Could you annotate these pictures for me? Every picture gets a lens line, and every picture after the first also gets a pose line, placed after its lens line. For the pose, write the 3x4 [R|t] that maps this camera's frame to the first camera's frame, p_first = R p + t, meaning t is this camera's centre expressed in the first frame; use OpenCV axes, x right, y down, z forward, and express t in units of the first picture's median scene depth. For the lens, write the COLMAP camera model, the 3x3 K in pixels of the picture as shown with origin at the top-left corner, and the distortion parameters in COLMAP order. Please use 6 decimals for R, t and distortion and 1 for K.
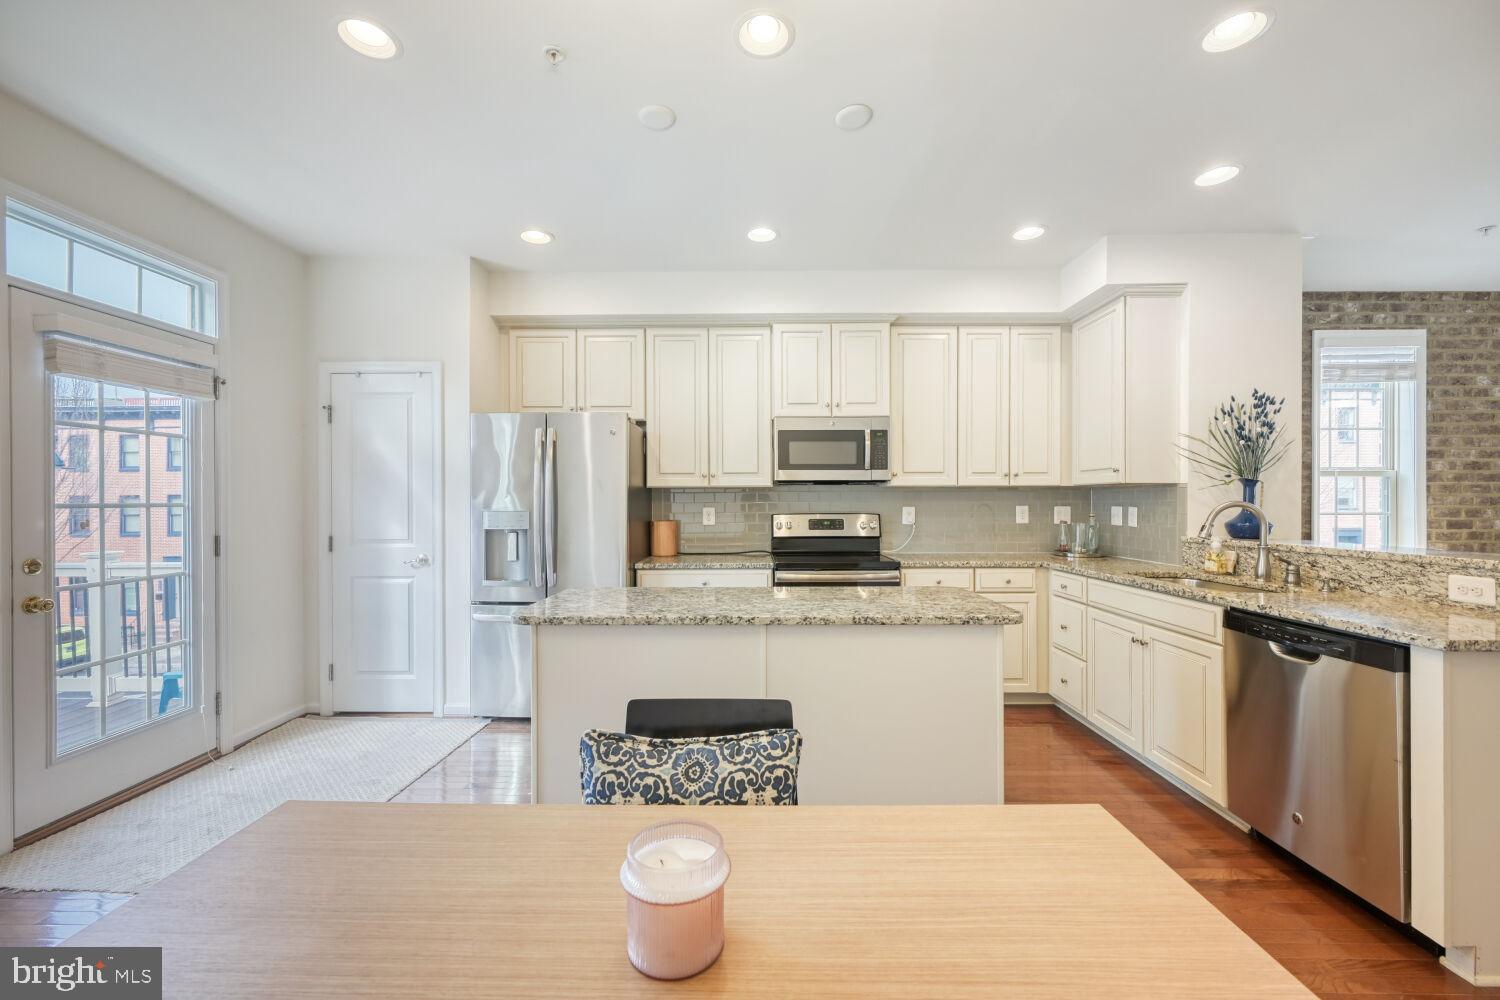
lens RADIAL K [[587.4, 0, 752.5], [0, 587.4, 506.1], [0, 0, 1]] dist [0.000264, -0.000199]
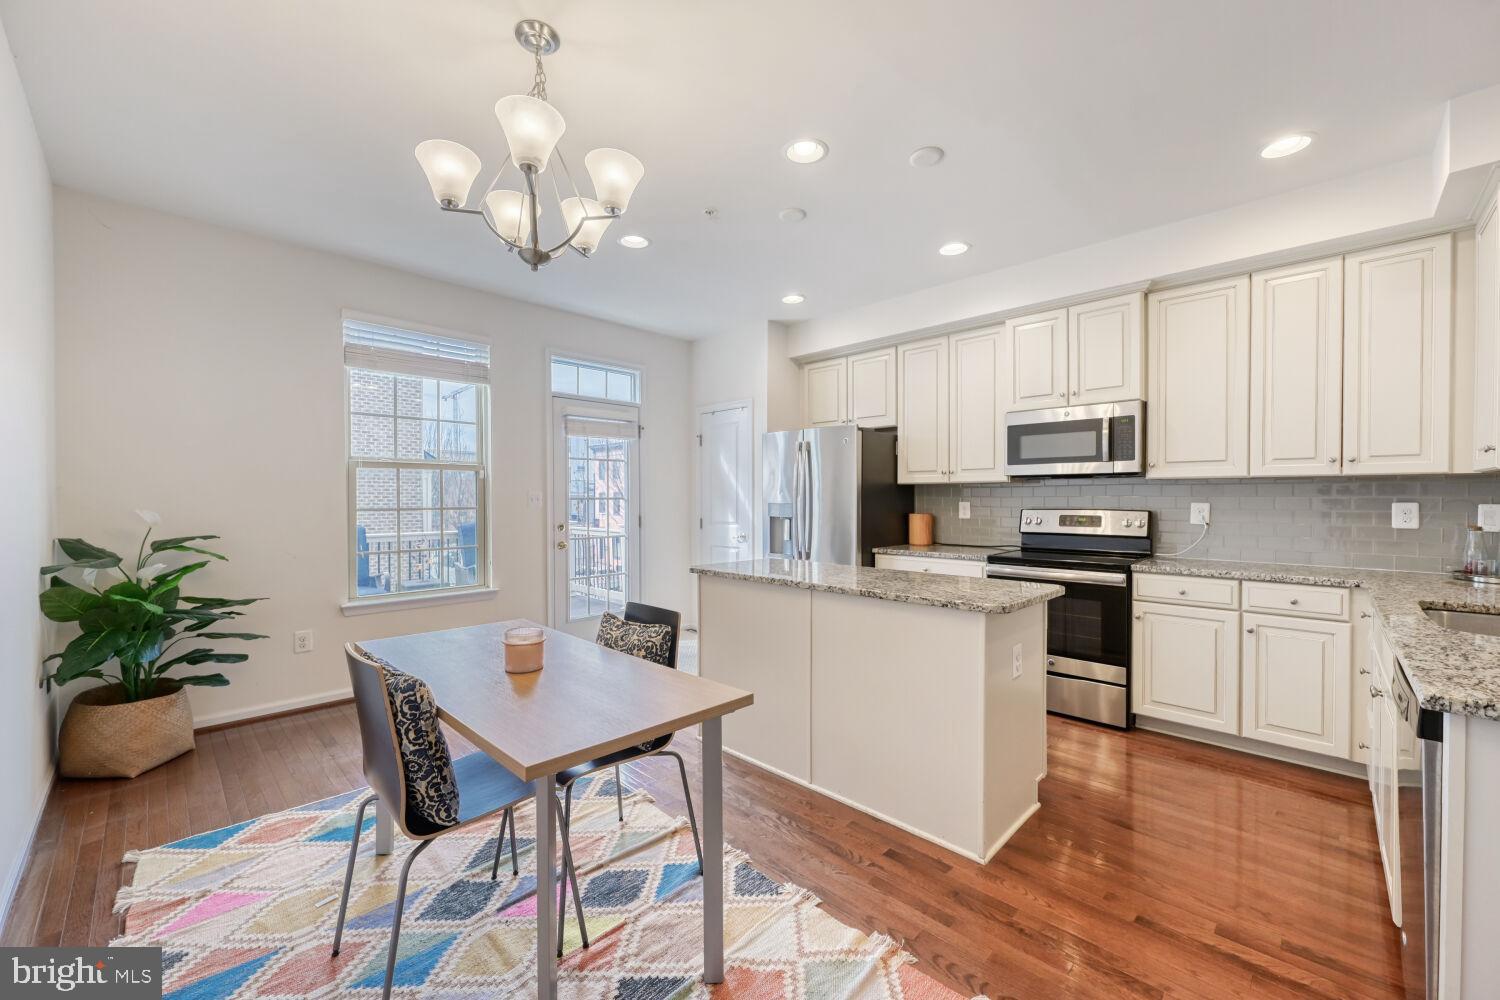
lens RADIAL K [[587.4, 0, 752.5], [0, 587.4, 506.1], [0, 0, 1]] dist [0.000264, -0.000199]
pose [[0.723873, 0.012258, -0.689824, 0.419412], [-0.004684, 0.999906, 0.012853, -0.002219], [0.689917, -0.006072, 0.723863, -0.031767]]
